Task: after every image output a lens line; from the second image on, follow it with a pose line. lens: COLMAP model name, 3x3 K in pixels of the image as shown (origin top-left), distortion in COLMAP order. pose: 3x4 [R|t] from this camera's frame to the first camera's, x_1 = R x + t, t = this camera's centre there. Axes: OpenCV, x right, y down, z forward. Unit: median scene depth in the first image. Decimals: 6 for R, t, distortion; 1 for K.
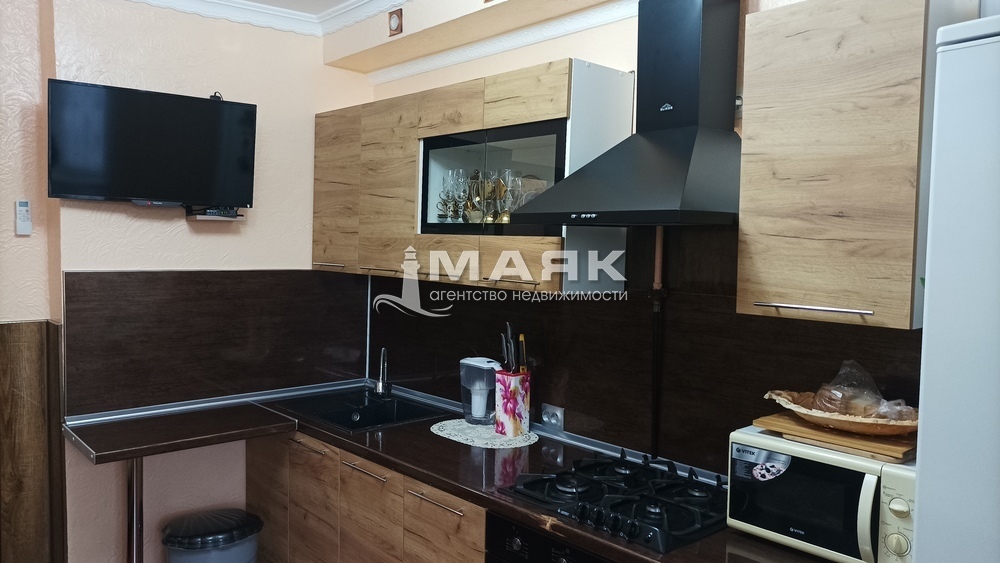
lens RADIAL K [[748.4, 0, 503.8], [0, 748.4, 279.0], [0, 0, 1]] dist [0.029143, -0.004980]
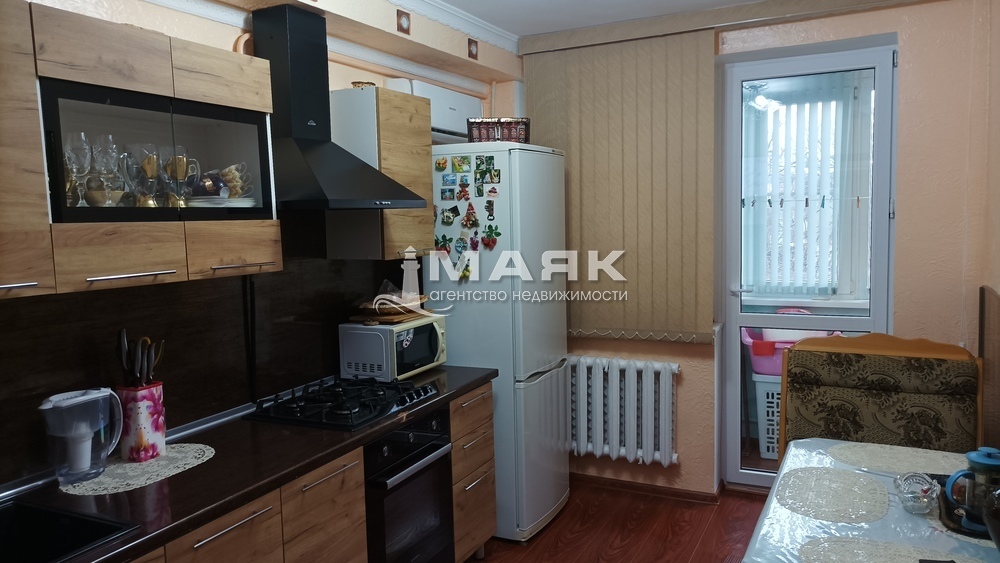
lens RADIAL K [[748.4, 0, 503.8], [0, 748.4, 279.0], [0, 0, 1]] dist [0.029143, -0.004980]
pose [[-0.385790, -0.086561, 0.918517, -0.956930], [0.069326, 0.990054, 0.122421, -0.072006], [-0.919978, 0.110906, -0.375952, 0.974836]]
